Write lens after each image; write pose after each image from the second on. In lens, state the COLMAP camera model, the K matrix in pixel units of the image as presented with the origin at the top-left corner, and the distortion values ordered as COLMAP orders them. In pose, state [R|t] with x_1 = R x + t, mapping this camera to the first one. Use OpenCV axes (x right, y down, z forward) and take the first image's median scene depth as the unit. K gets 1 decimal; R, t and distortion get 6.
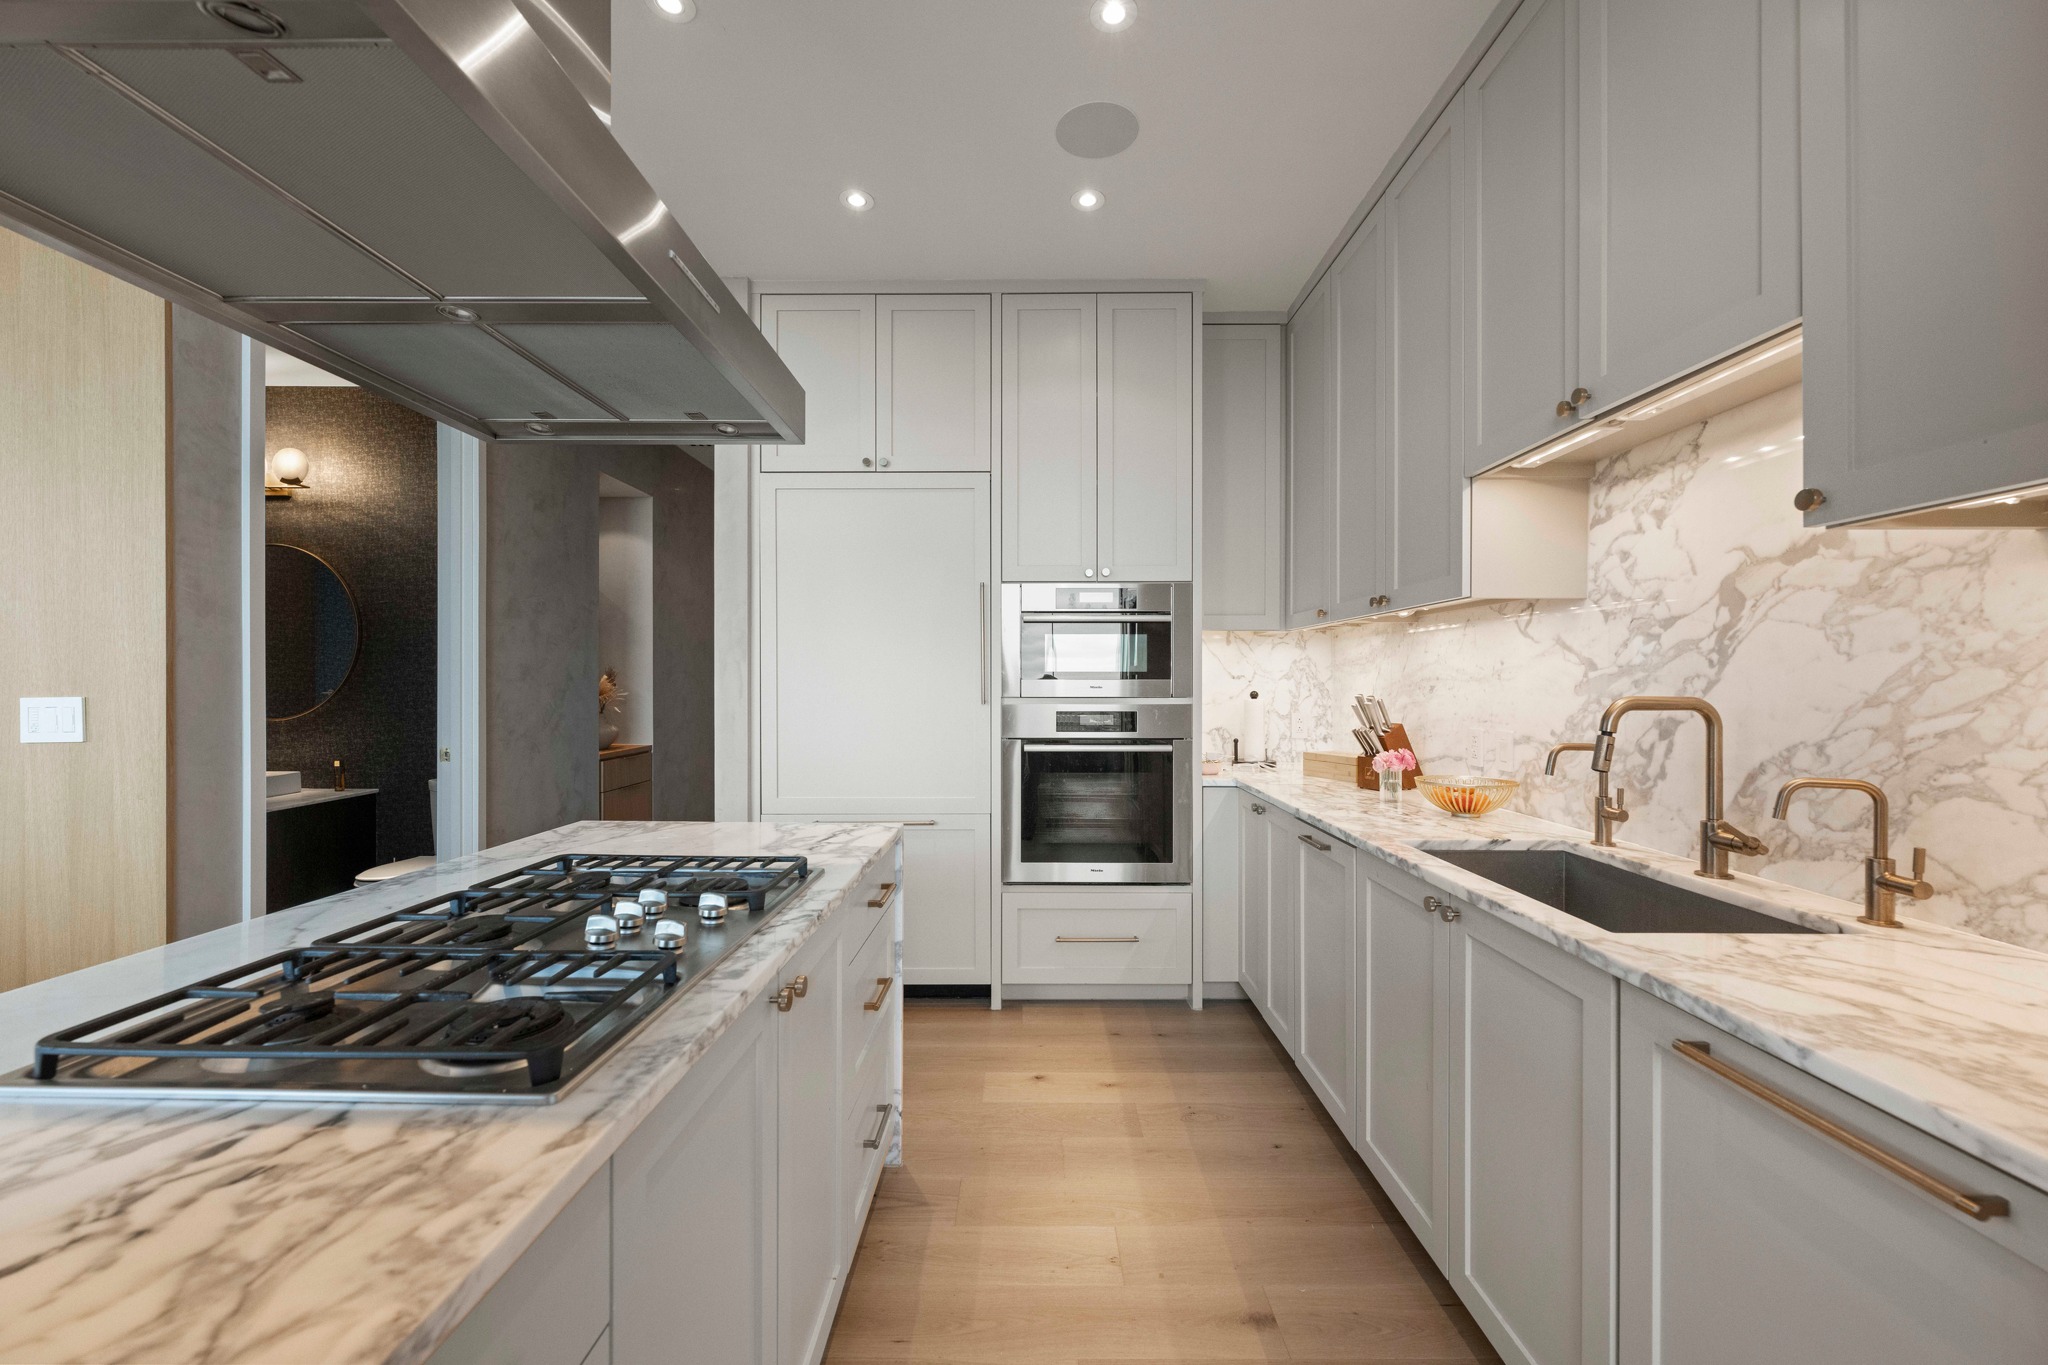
lens RADIAL K [[819.2, 0, 1013.7], [0, 819.2, 686.4], [0, 0, 1]] dist [-0.002698, 0.000493]
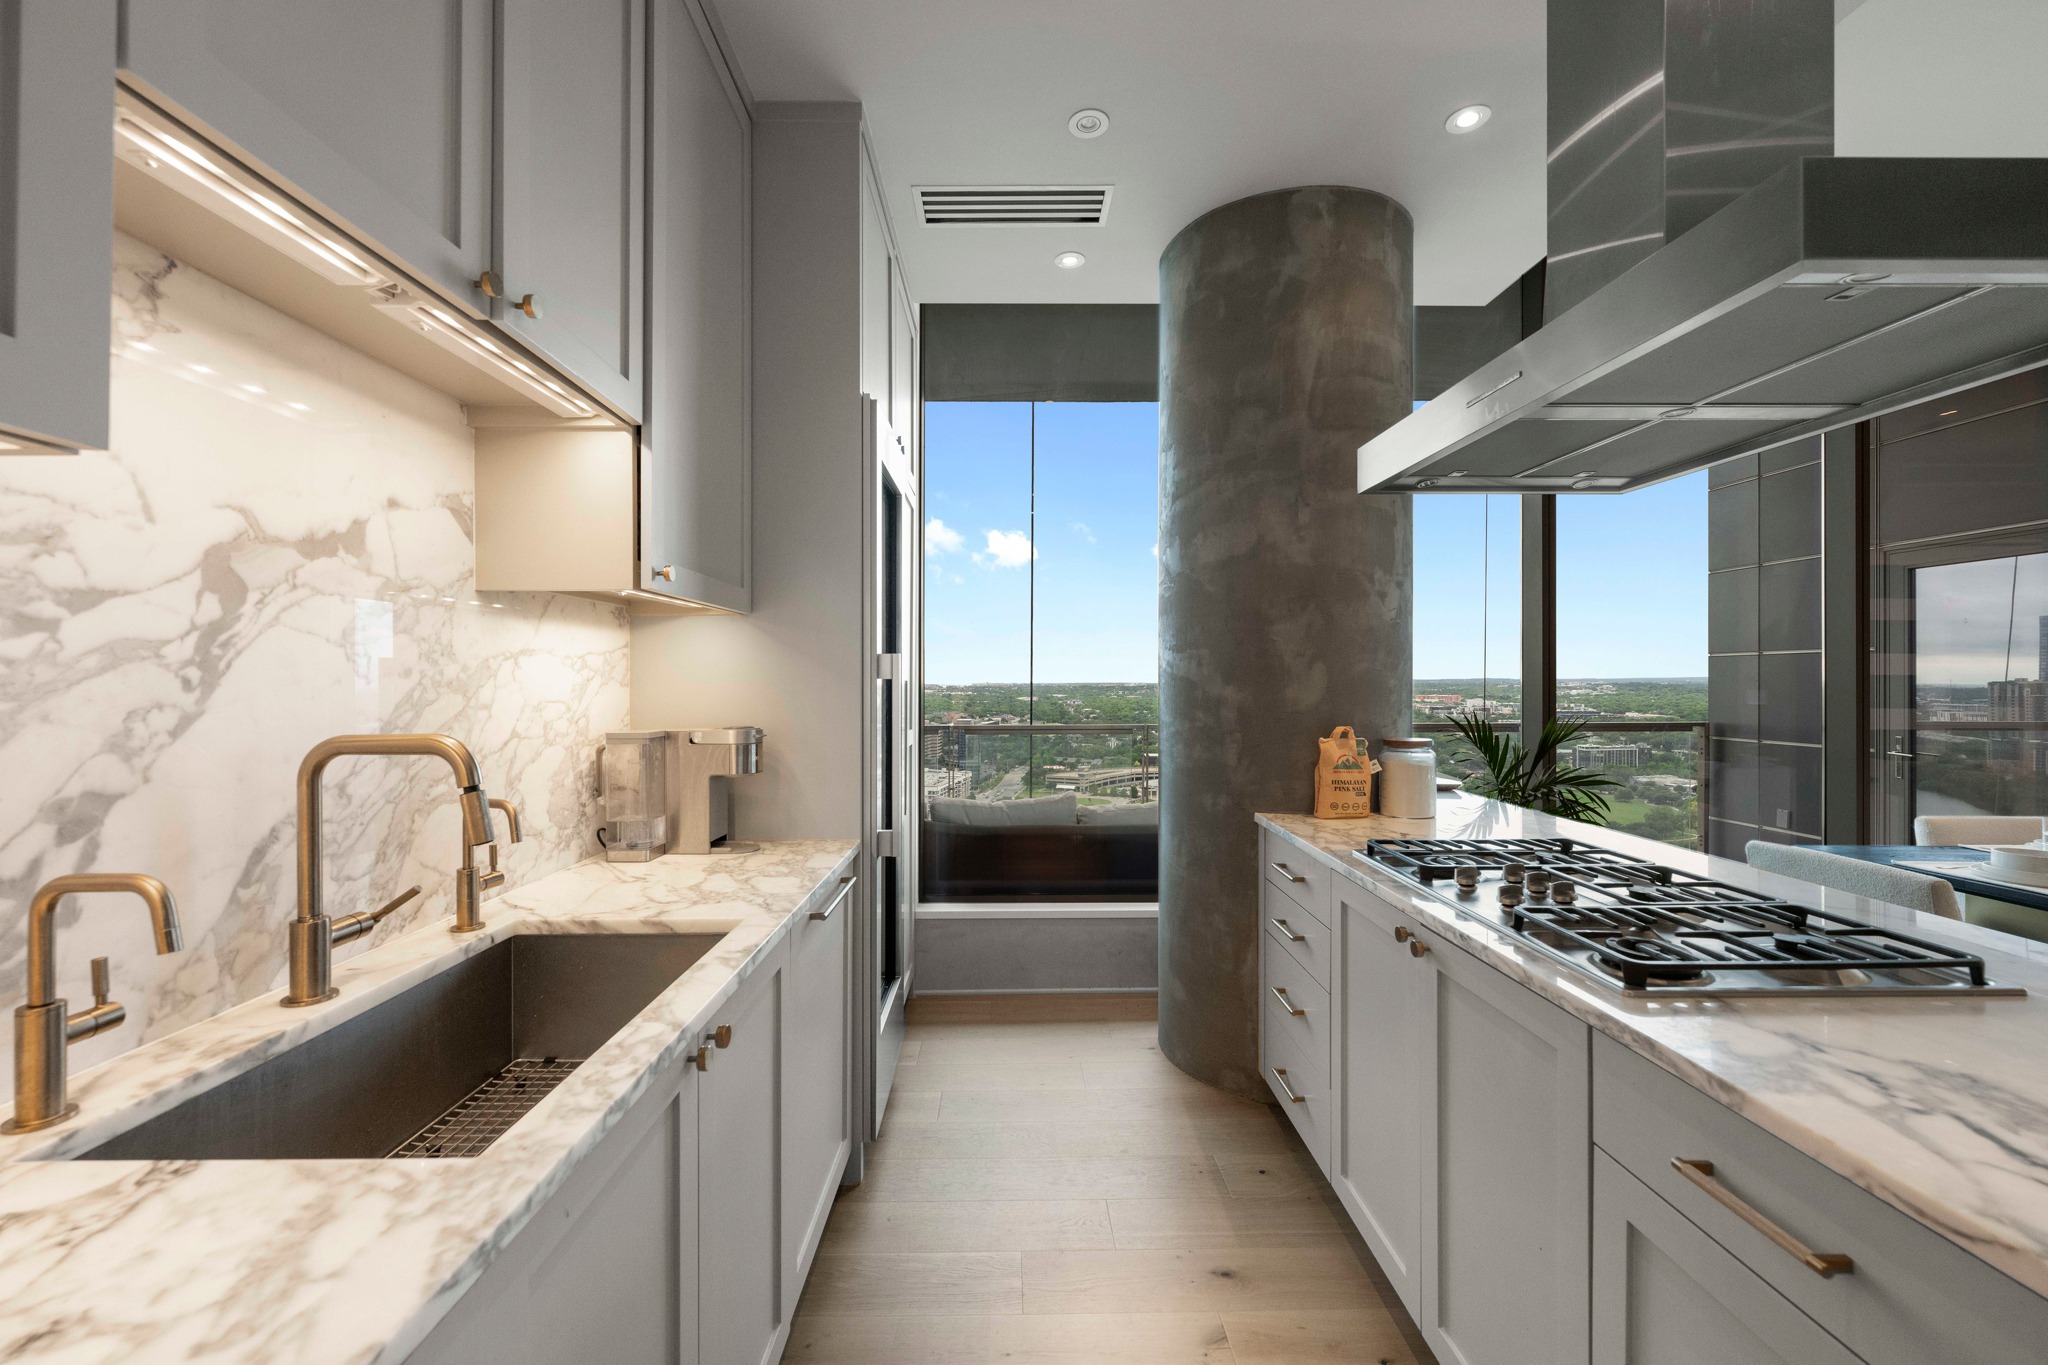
lens RADIAL K [[819.2, 0, 1013.5], [0, 819.2, 679.5], [0, 0, 1]] dist [-0.002698, 0.000493]
pose [[-0.999693, -0.000455, -0.024792, 0.282253], [-0.000490, 0.999999, 0.001415, -0.033618], [0.024791, 0.001427, -0.999692, 1.646305]]
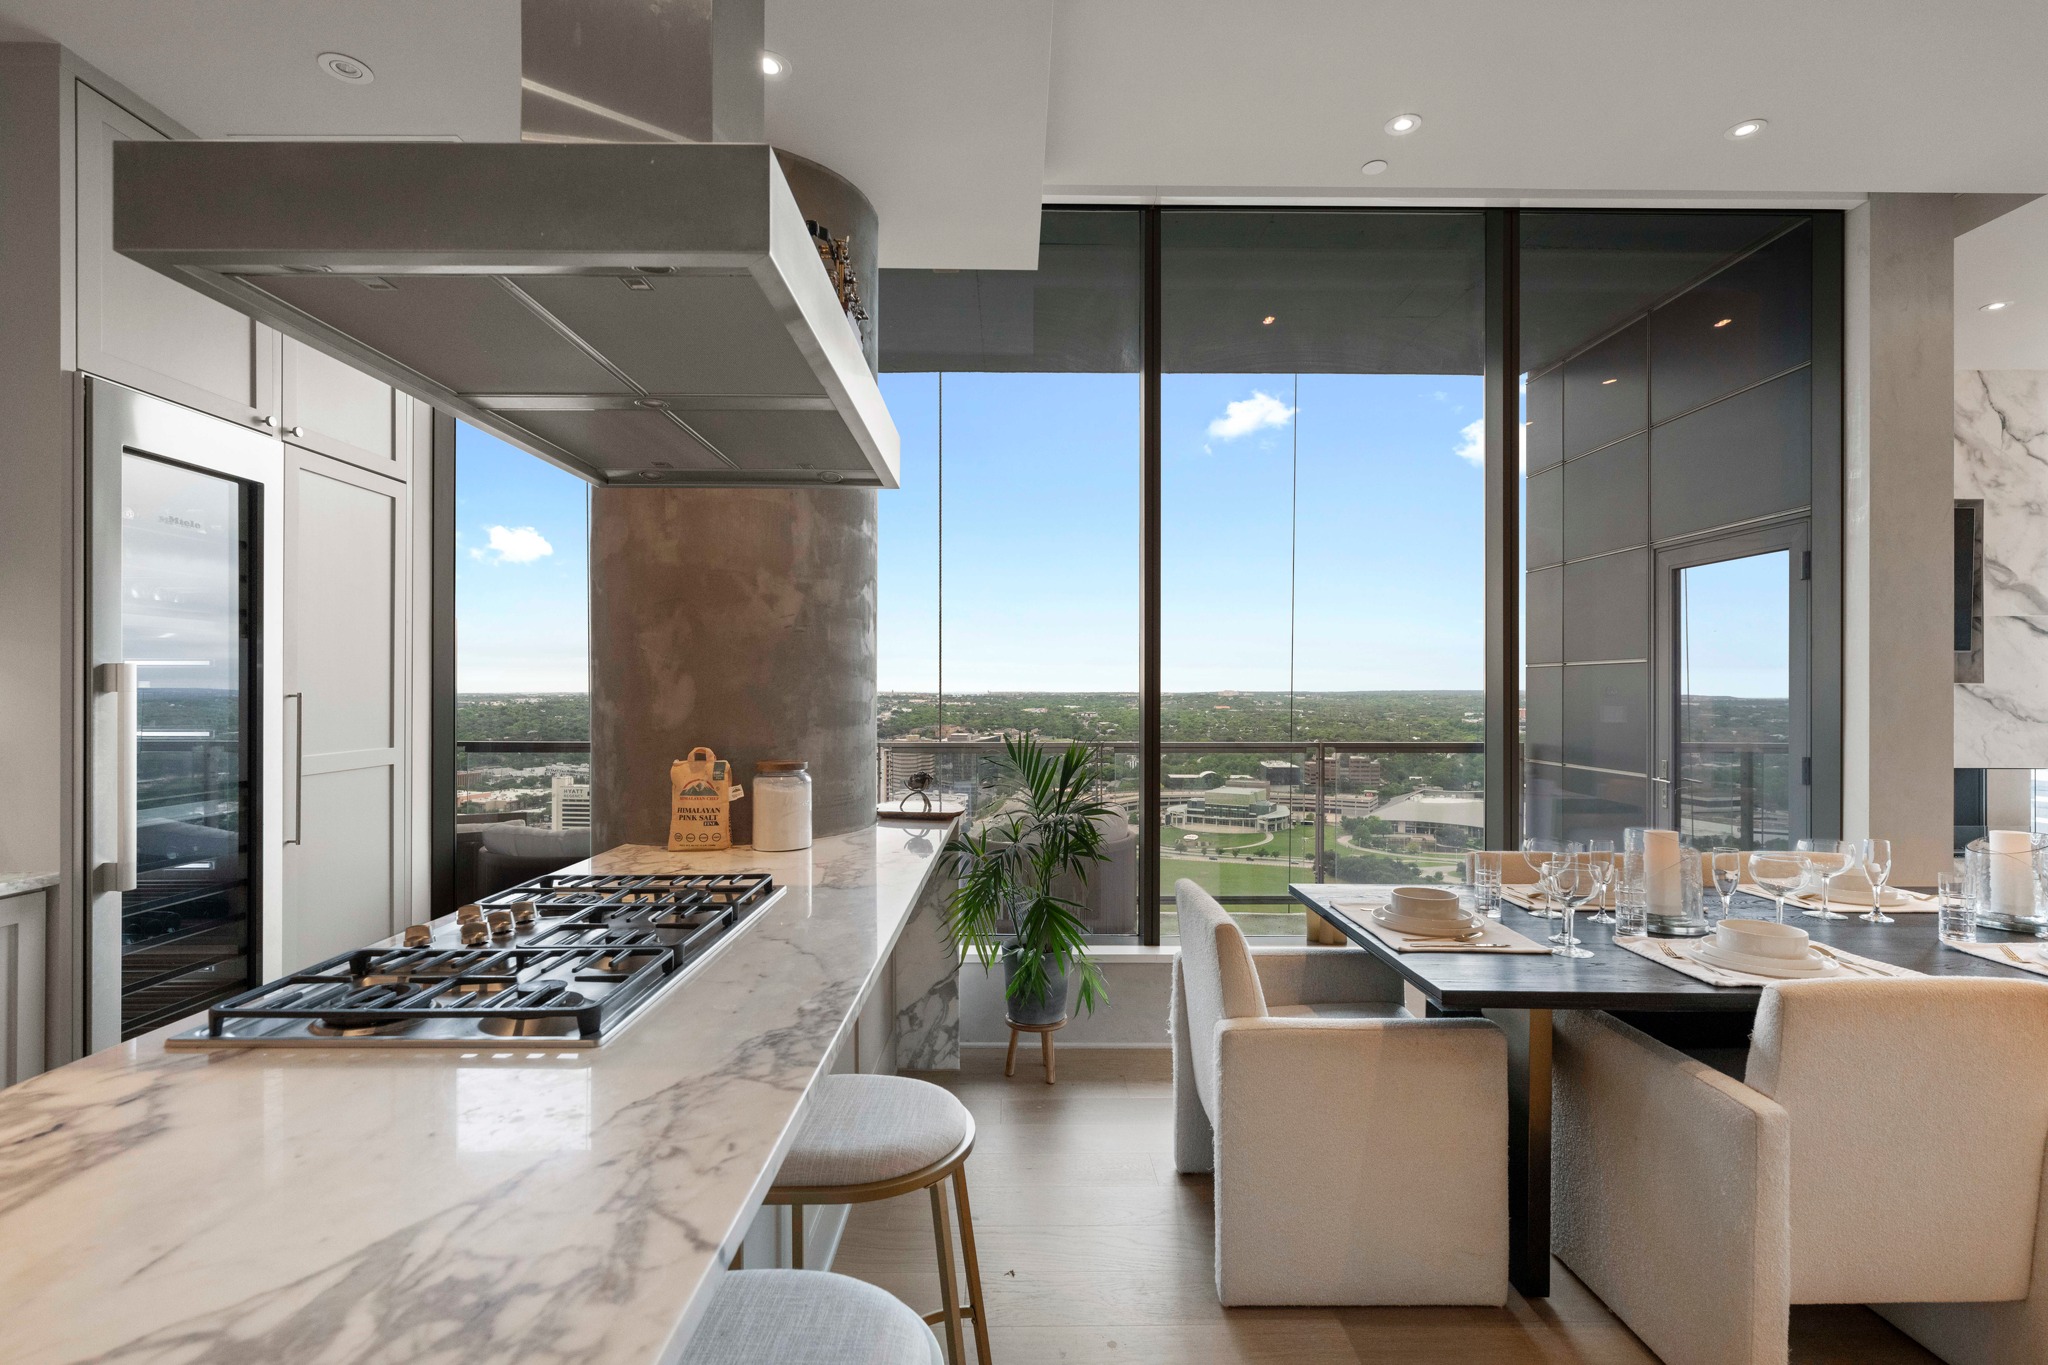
lens RADIAL K [[954.0, 0, 1029.2], [0, 954.0, 686.8], [0, 0, 1]] dist [-0.001716, 0.000233]
pose [[-0.999404, -0.005458, -0.034095, -0.839675], [-0.005475, 0.999985, 0.000421, -0.047841], [0.034092, 0.000608, -0.999418, 1.729809]]
